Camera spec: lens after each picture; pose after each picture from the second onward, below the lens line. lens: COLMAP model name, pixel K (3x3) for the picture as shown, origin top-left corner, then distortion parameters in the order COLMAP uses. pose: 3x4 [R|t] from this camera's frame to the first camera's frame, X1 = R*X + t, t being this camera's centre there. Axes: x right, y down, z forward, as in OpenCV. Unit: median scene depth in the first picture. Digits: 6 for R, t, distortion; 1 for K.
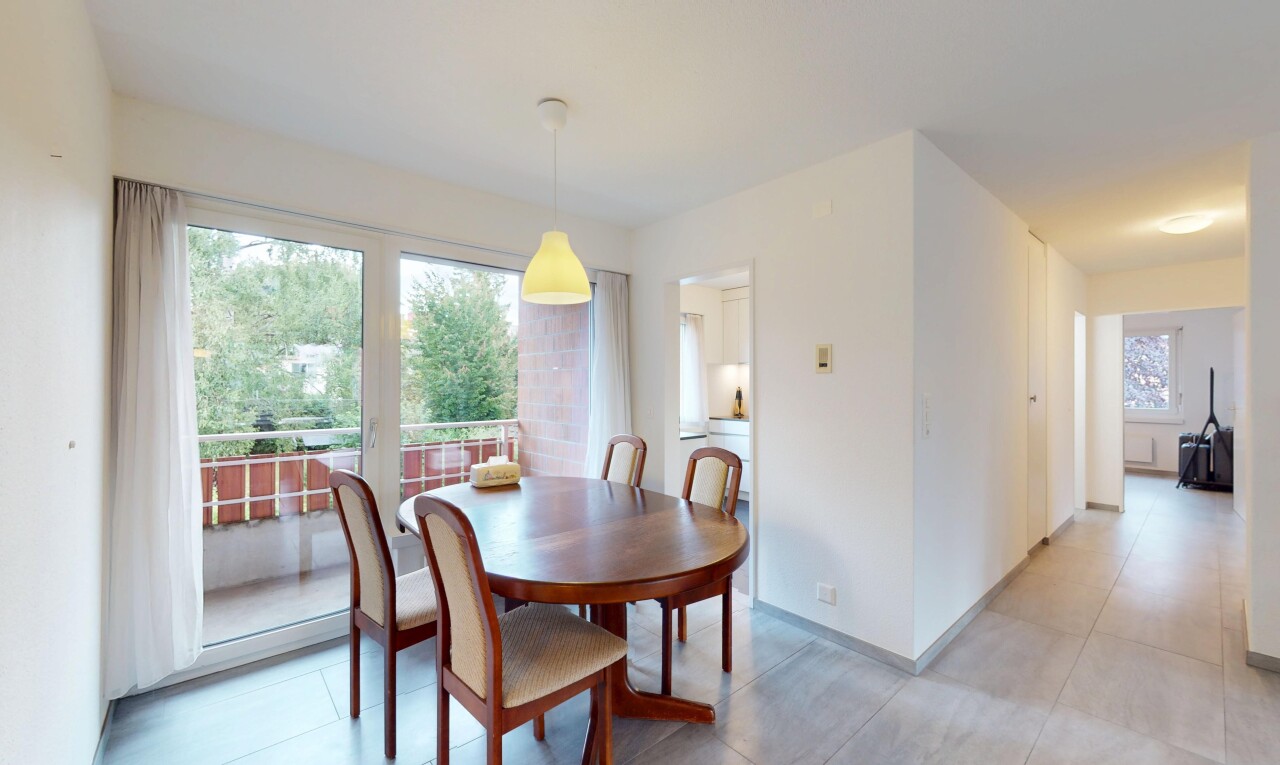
lens RADIAL K [[500.1, 0, 644.2], [0, 500.1, 384.5], [0, 0, 1]] dist [0.000721, 0.000290]
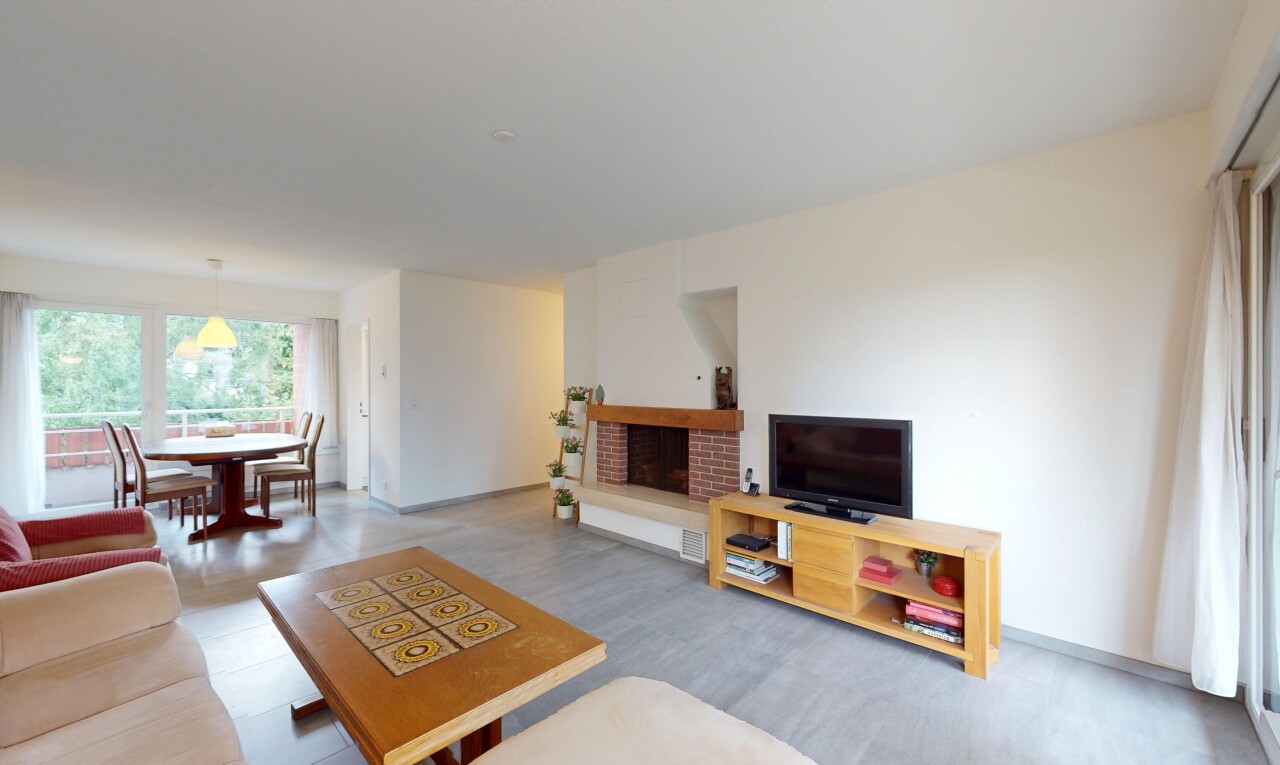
lens RADIAL K [[500.1, 0, 644.2], [0, 500.1, 384.5], [0, 0, 1]] dist [0.000721, 0.000290]
pose [[0.995176, -0.000437, 0.098100, 1.236685], [0.000585, 0.999999, -0.001479, 0.005351], [-0.098099, 0.001529, 0.995175, -1.168684]]
